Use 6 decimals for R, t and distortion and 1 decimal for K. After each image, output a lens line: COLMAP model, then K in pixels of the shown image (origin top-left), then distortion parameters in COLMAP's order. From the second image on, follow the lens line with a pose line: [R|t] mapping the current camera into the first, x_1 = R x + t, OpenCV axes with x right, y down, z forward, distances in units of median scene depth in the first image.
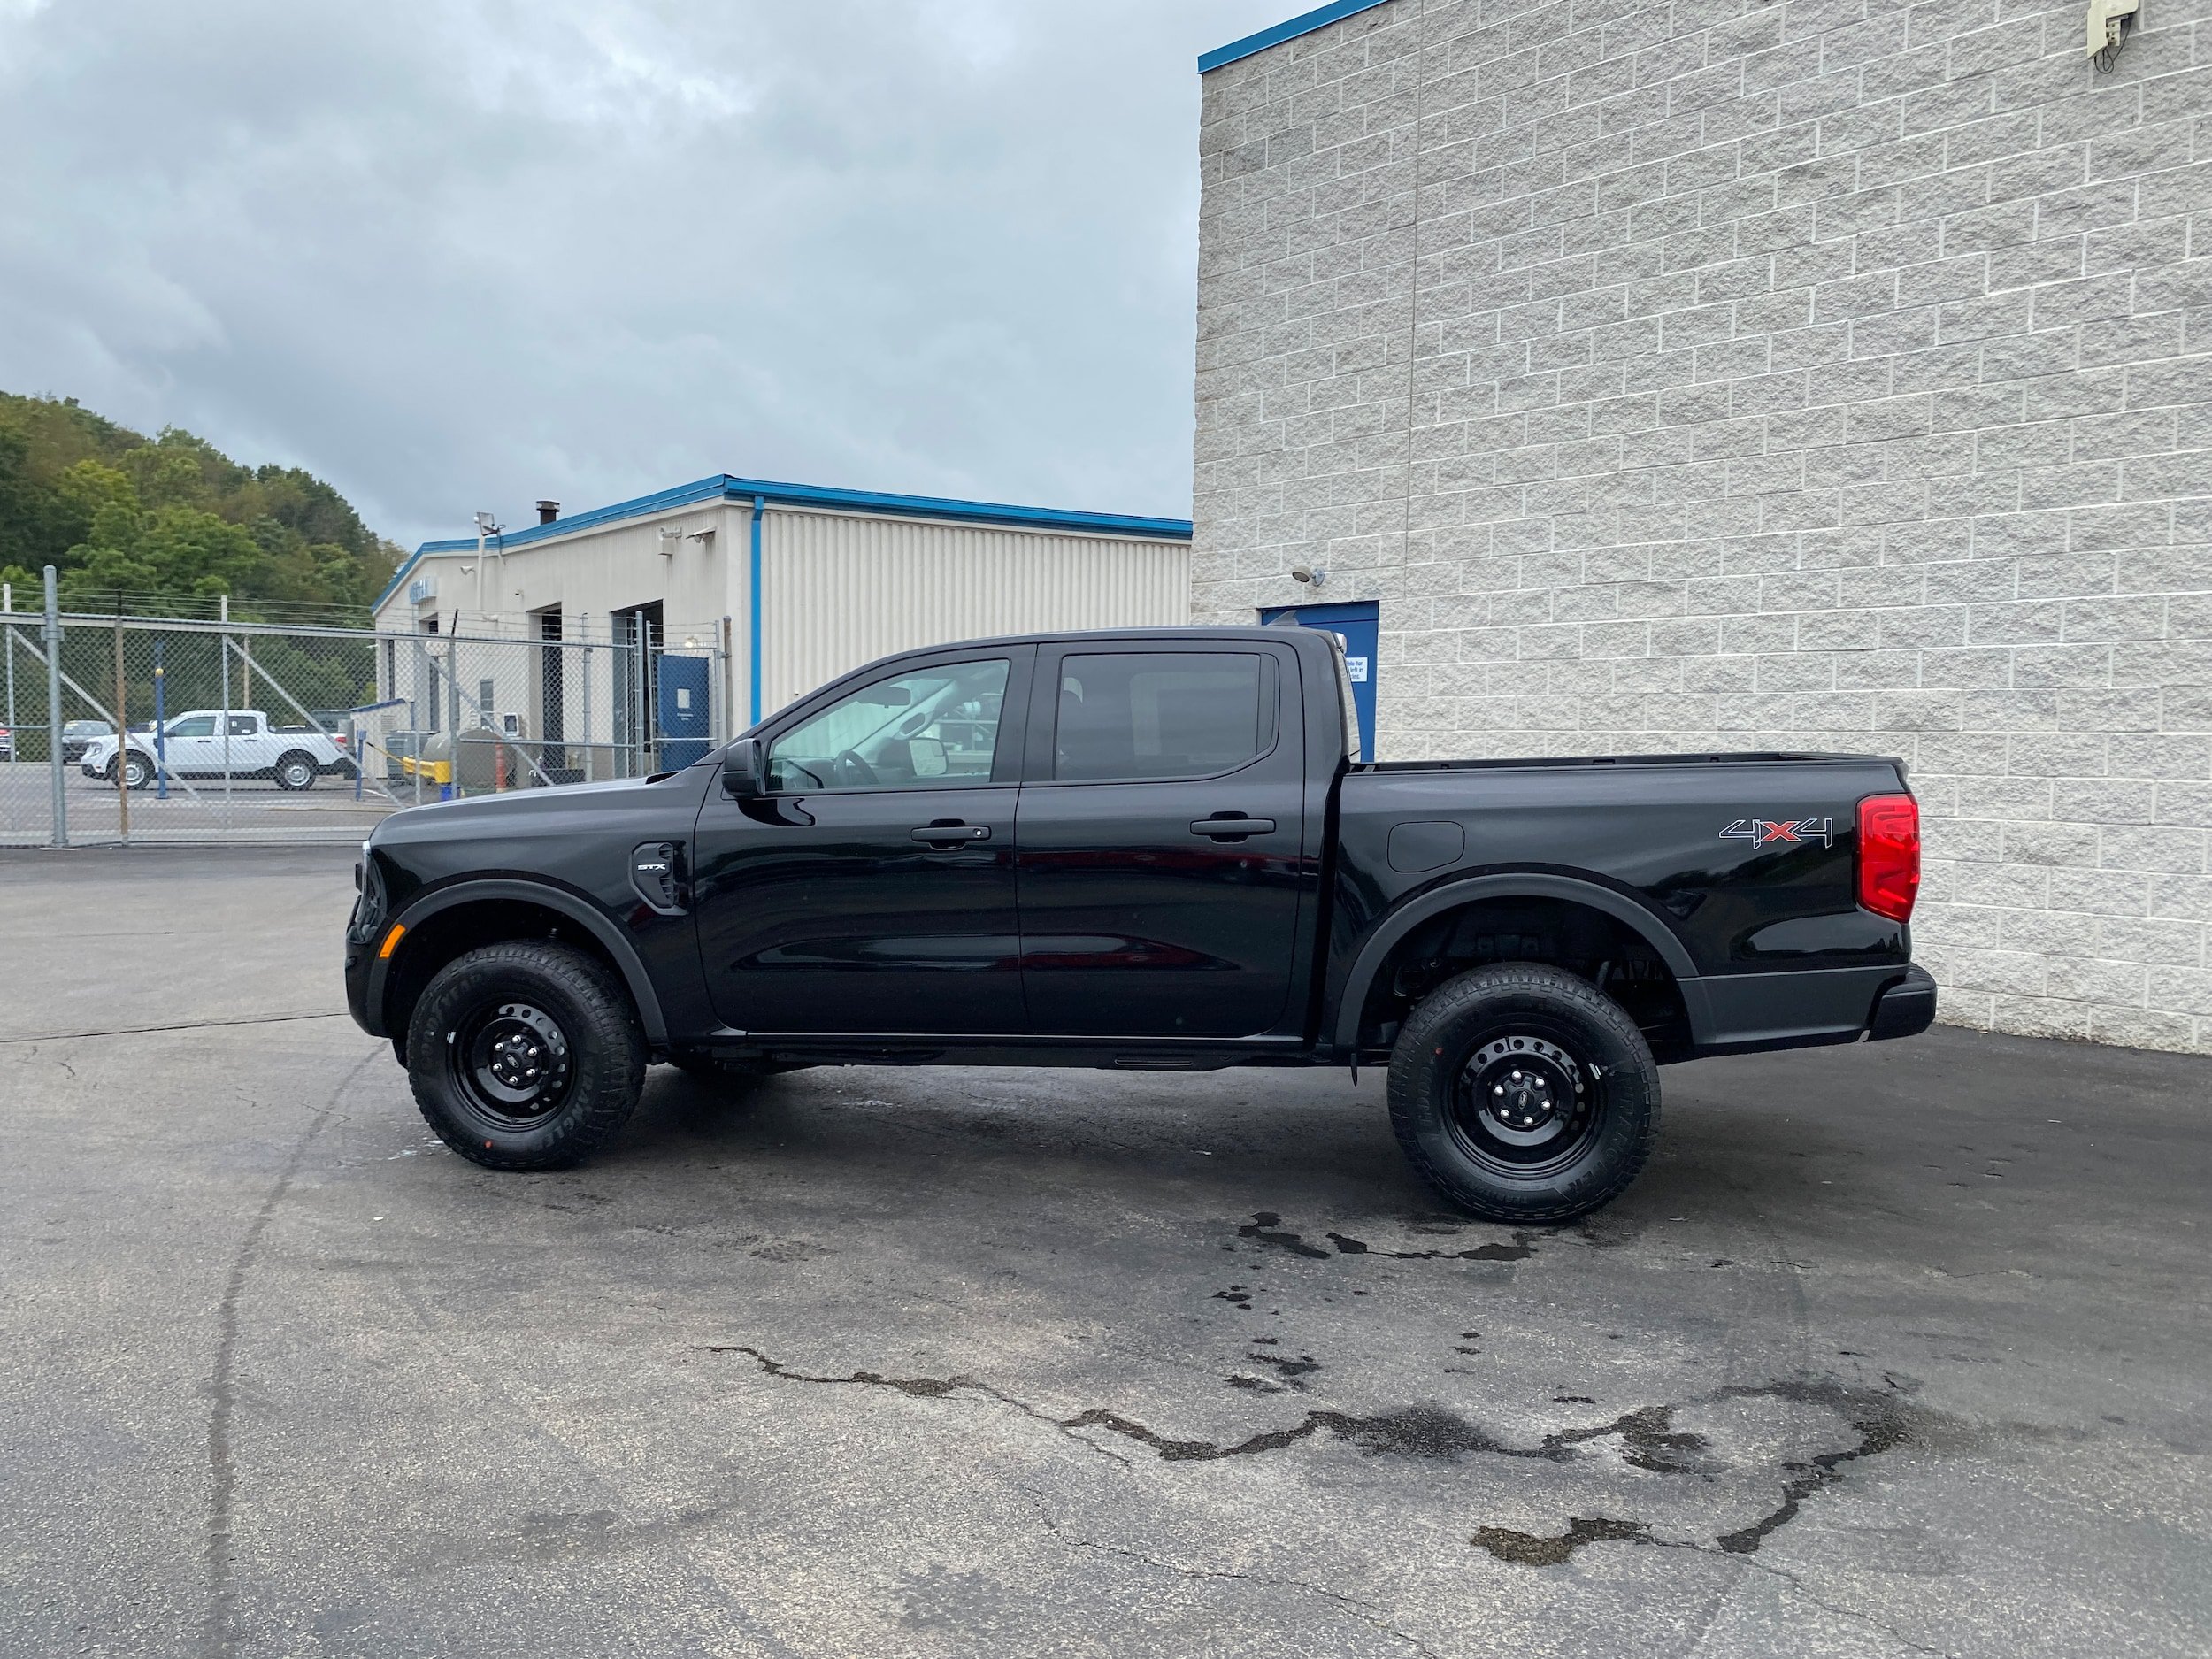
lens RADIAL K [[1658.3, 0, 1070.9], [0, 1658.3, 854.5], [0, 0, 1]] dist [0.004884, 0.007067]
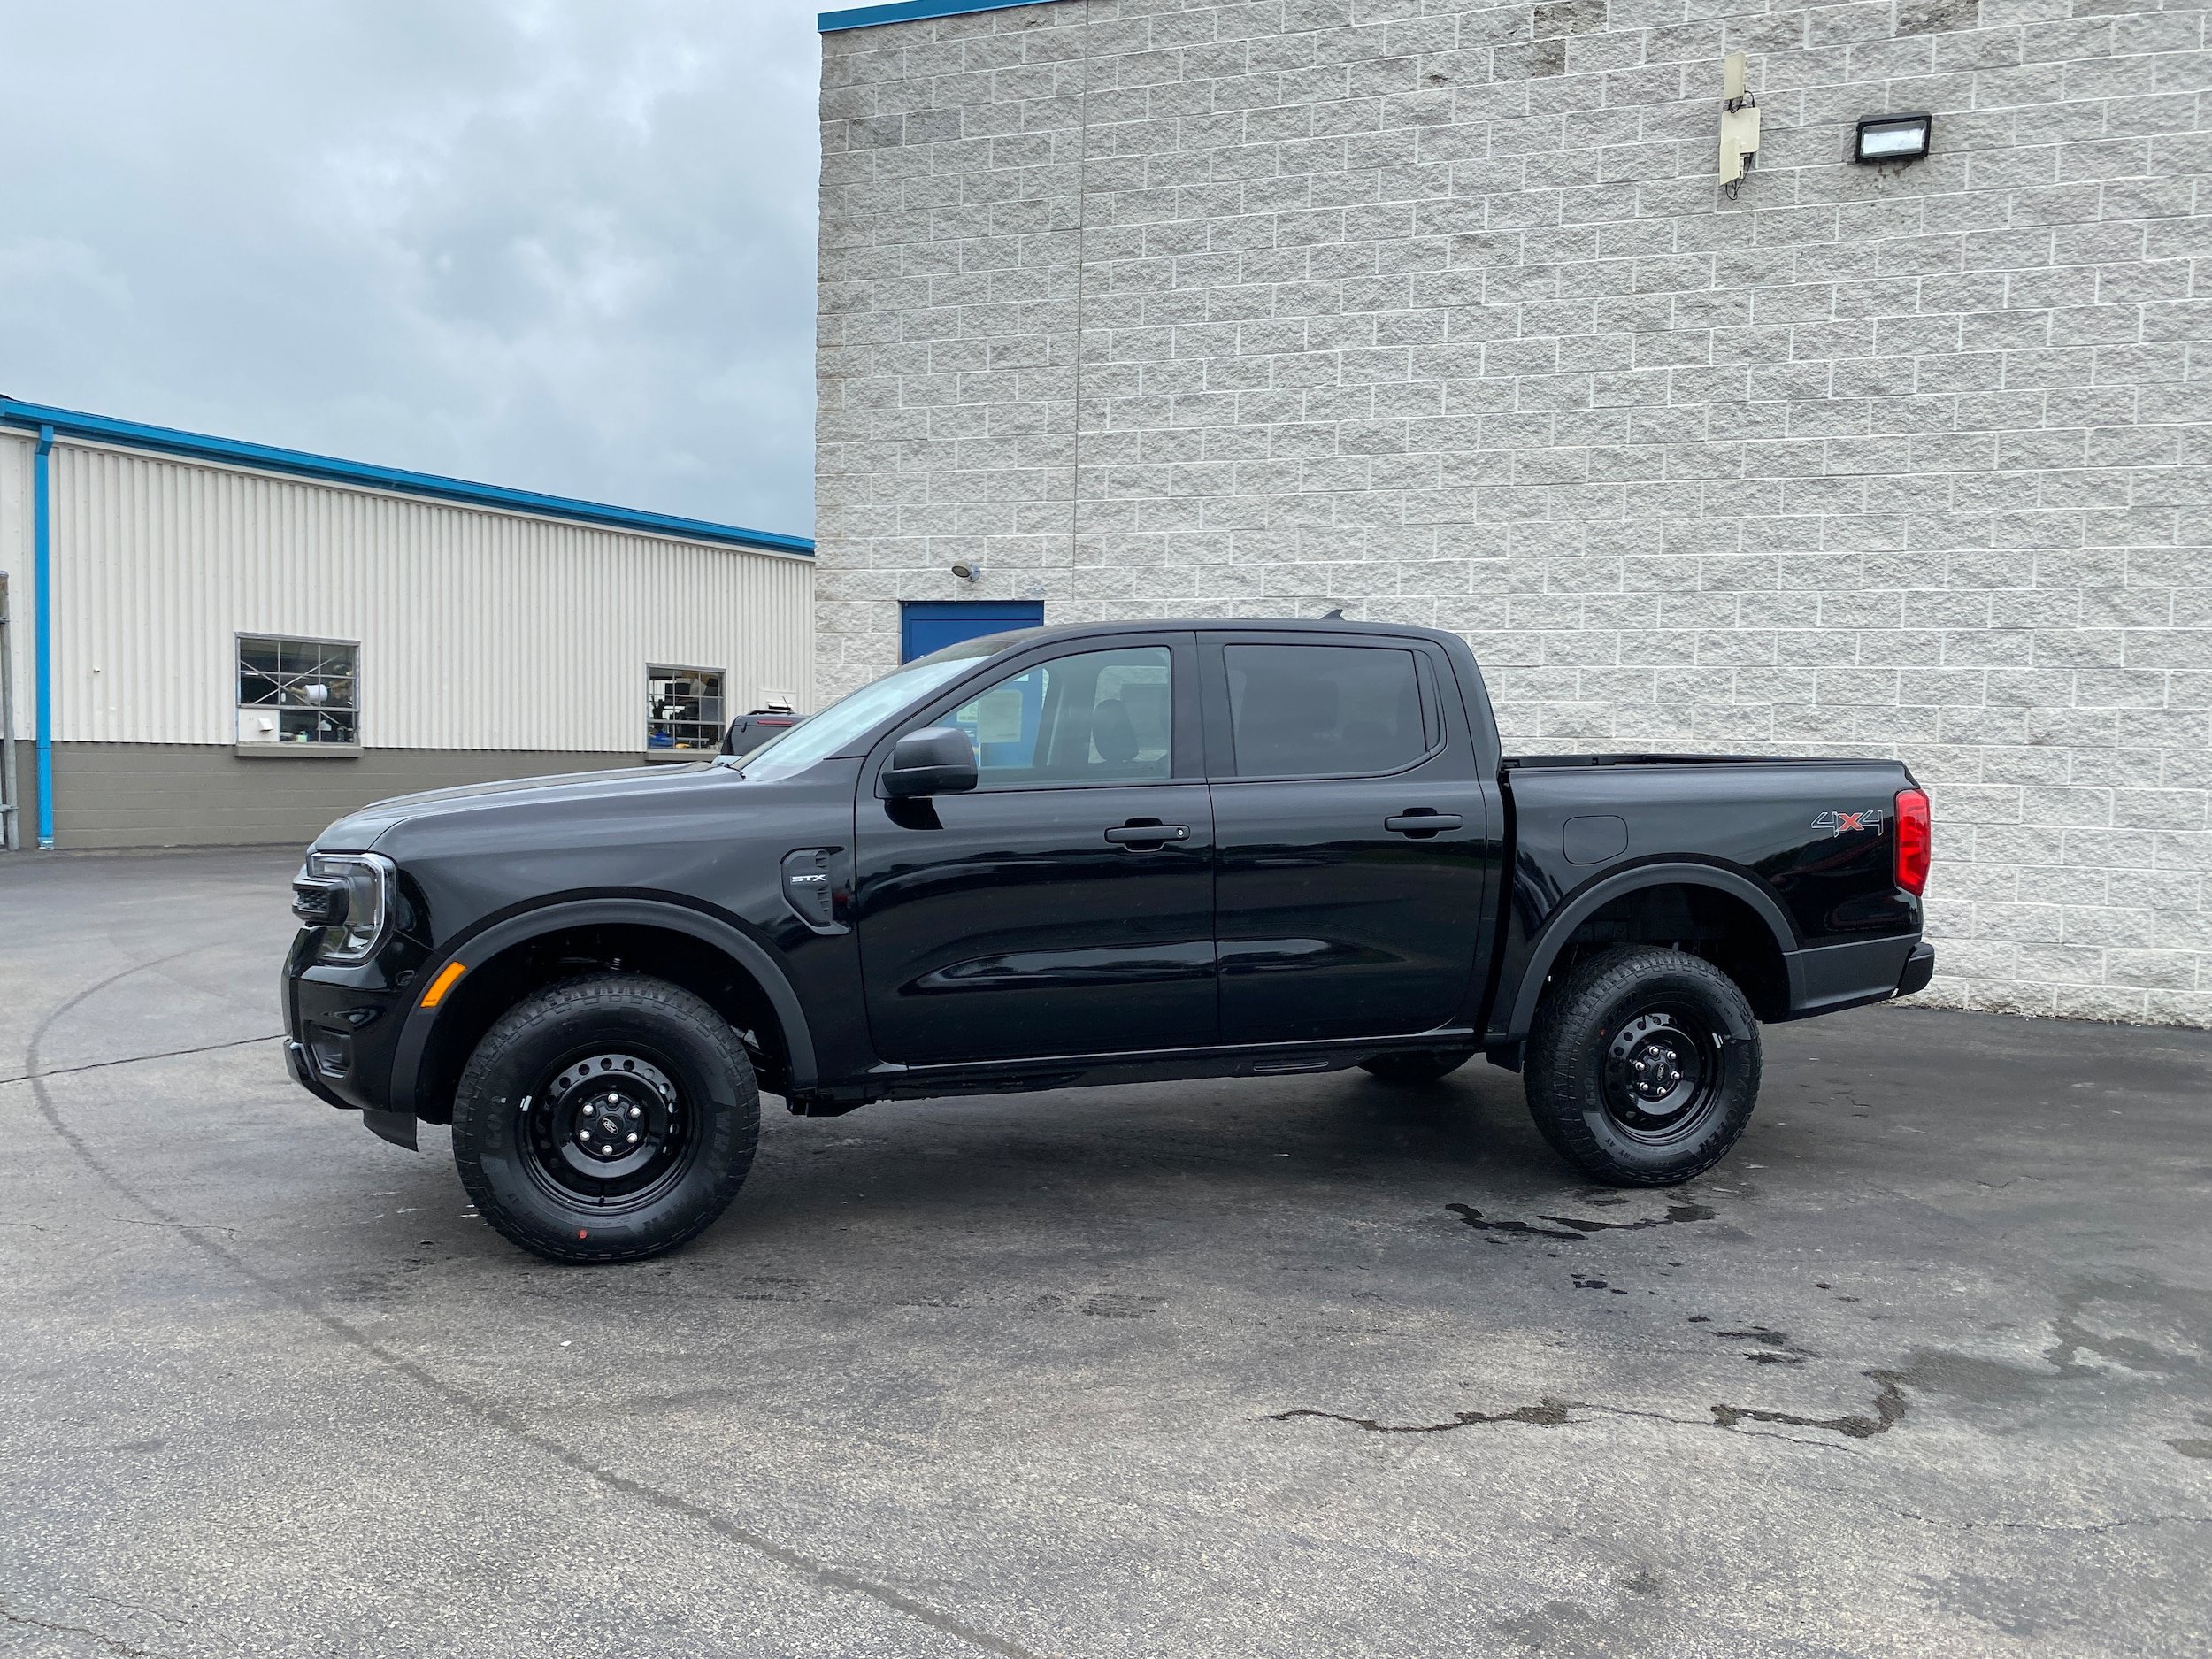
lens RADIAL K [[1669.3, 0, 1072.1], [0, 1669.3, 855.4], [0, 0, 1]] dist [0.019353, -0.017040]
pose [[0.886209, -0.018589, 0.462912, -0.342291], [0.018672, 0.999816, 0.004402, -0.003398], [-0.462909, 0.004743, 0.886393, 0.123800]]
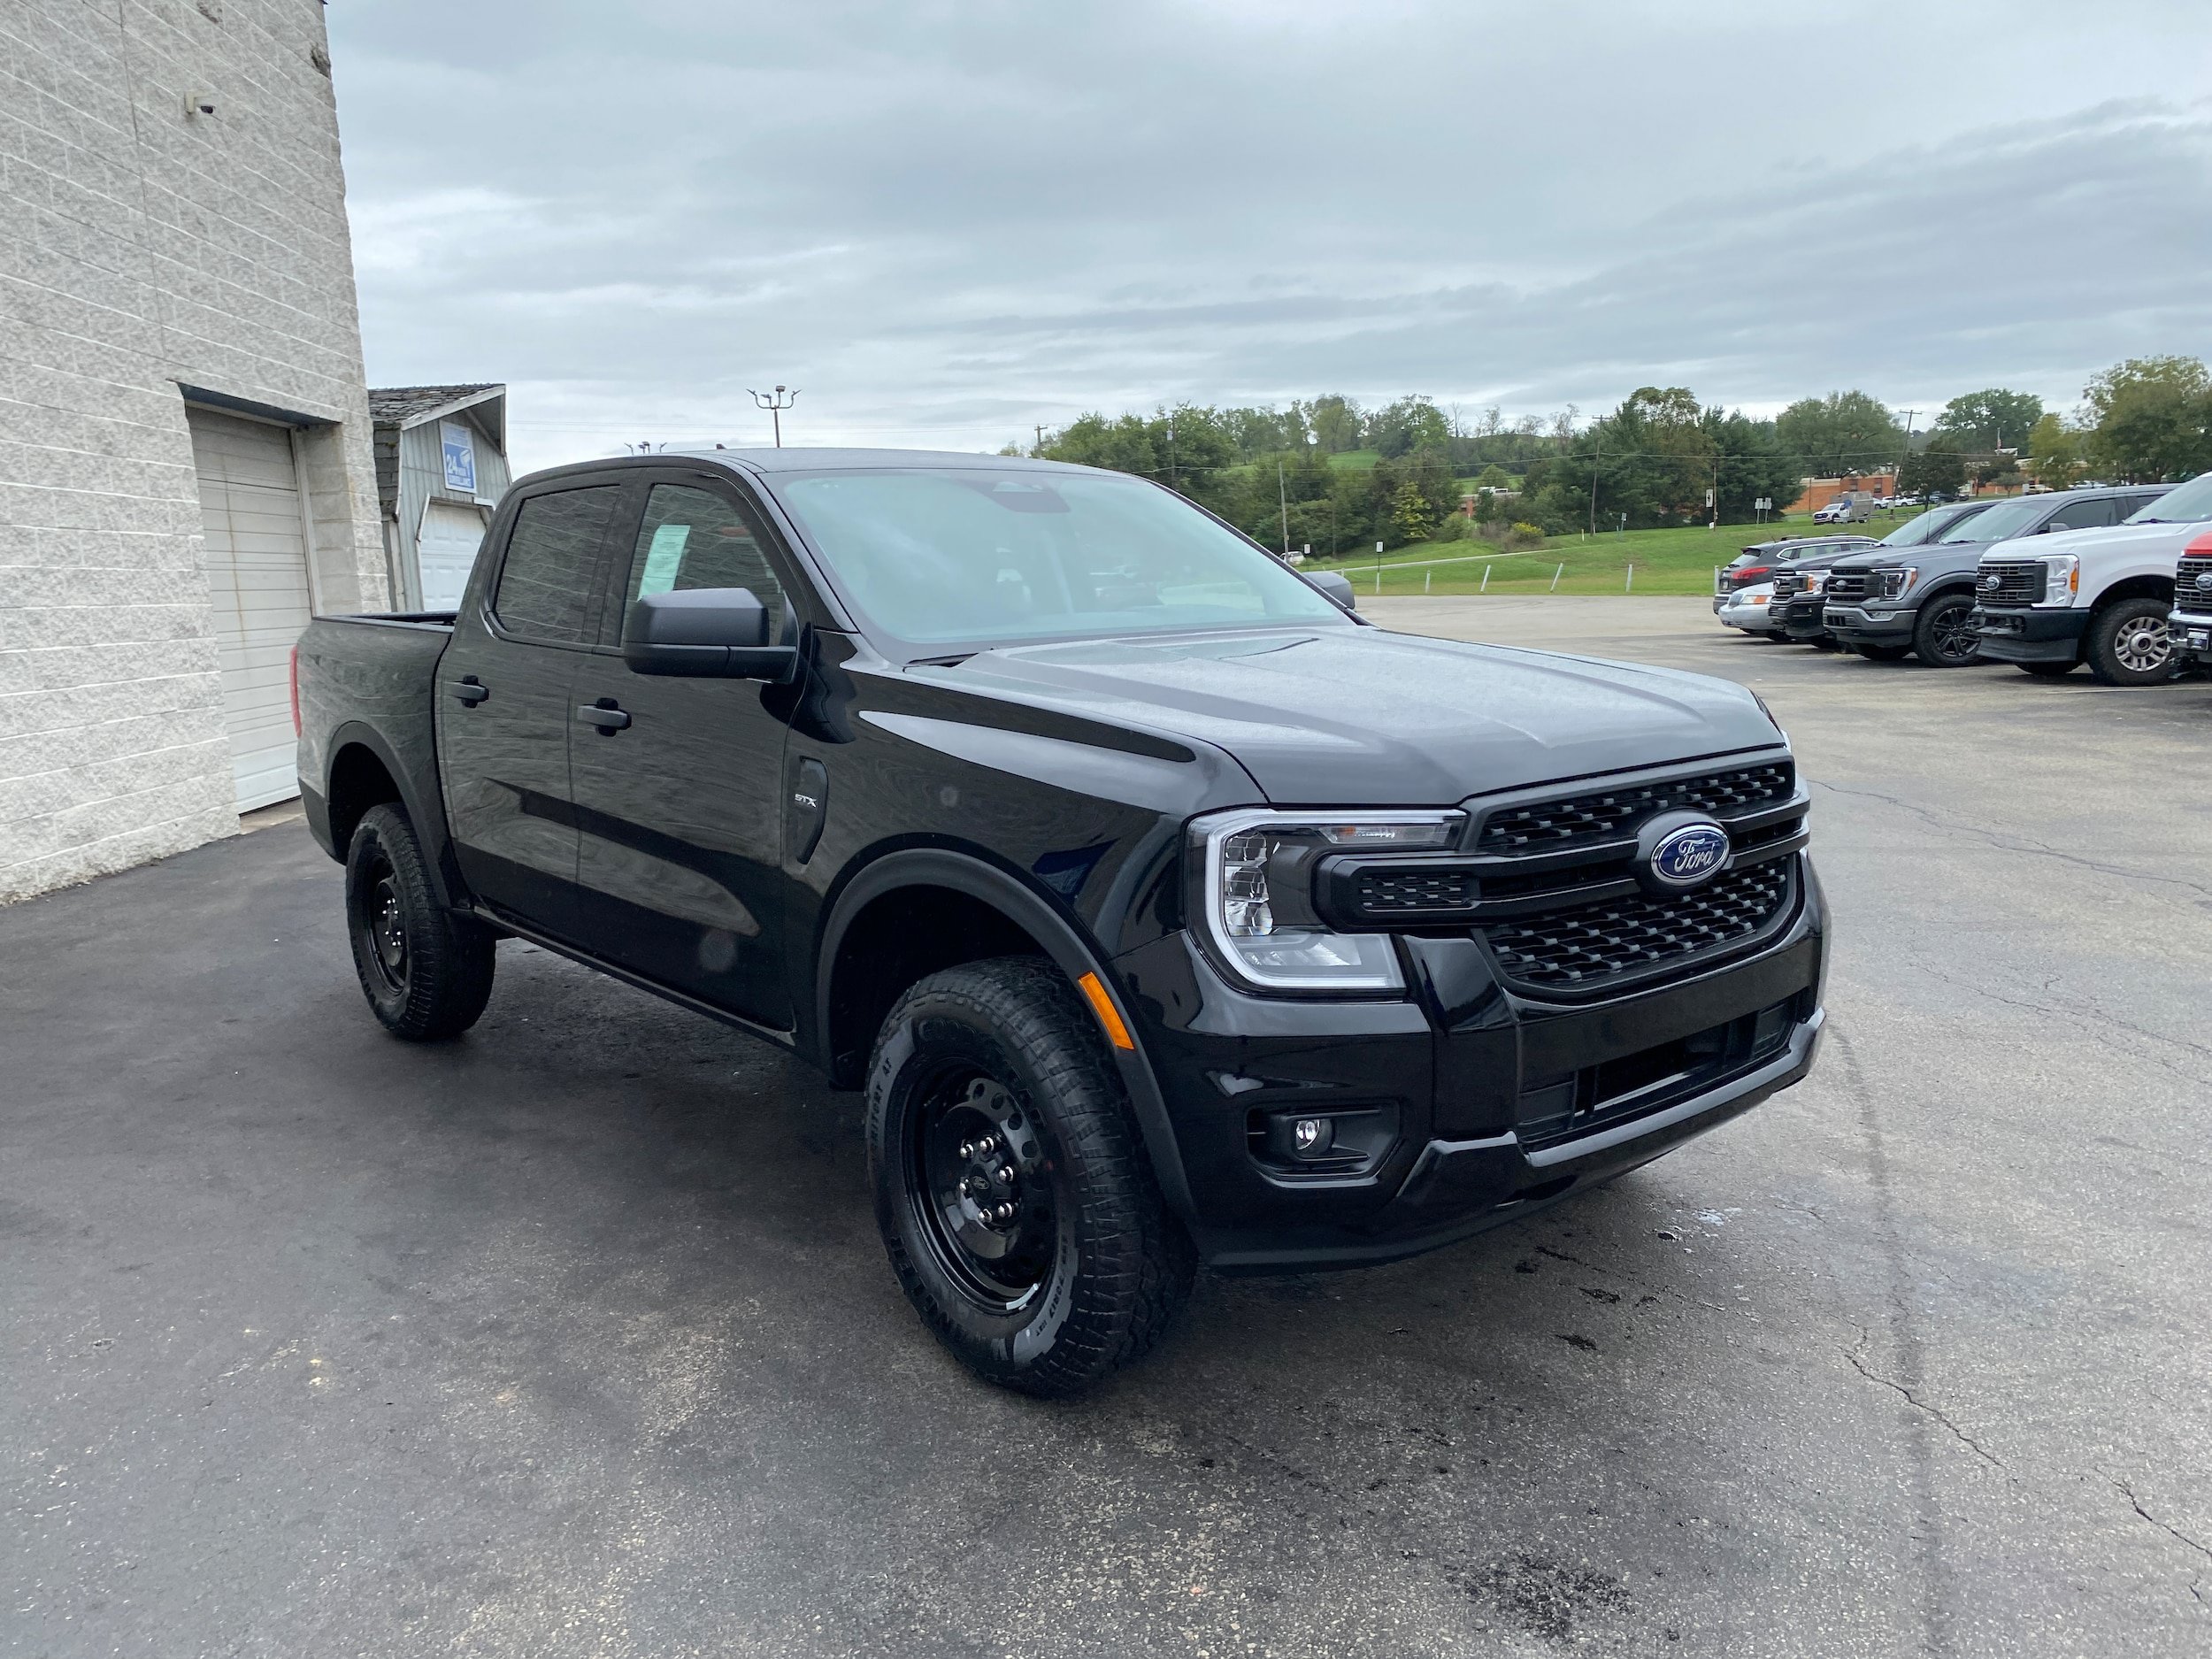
lens RADIAL K [[1698.9, 0, 1106.0], [0, 1698.9, 829.5], [0, 0, 1]] dist [0.018978, -0.009345]
pose [[-0.772942, -0.069757, 0.630631, -0.437806], [0.078193, 0.975888, 0.203786, -0.082298], [-0.629640, 0.206826, -0.748850, 1.131537]]
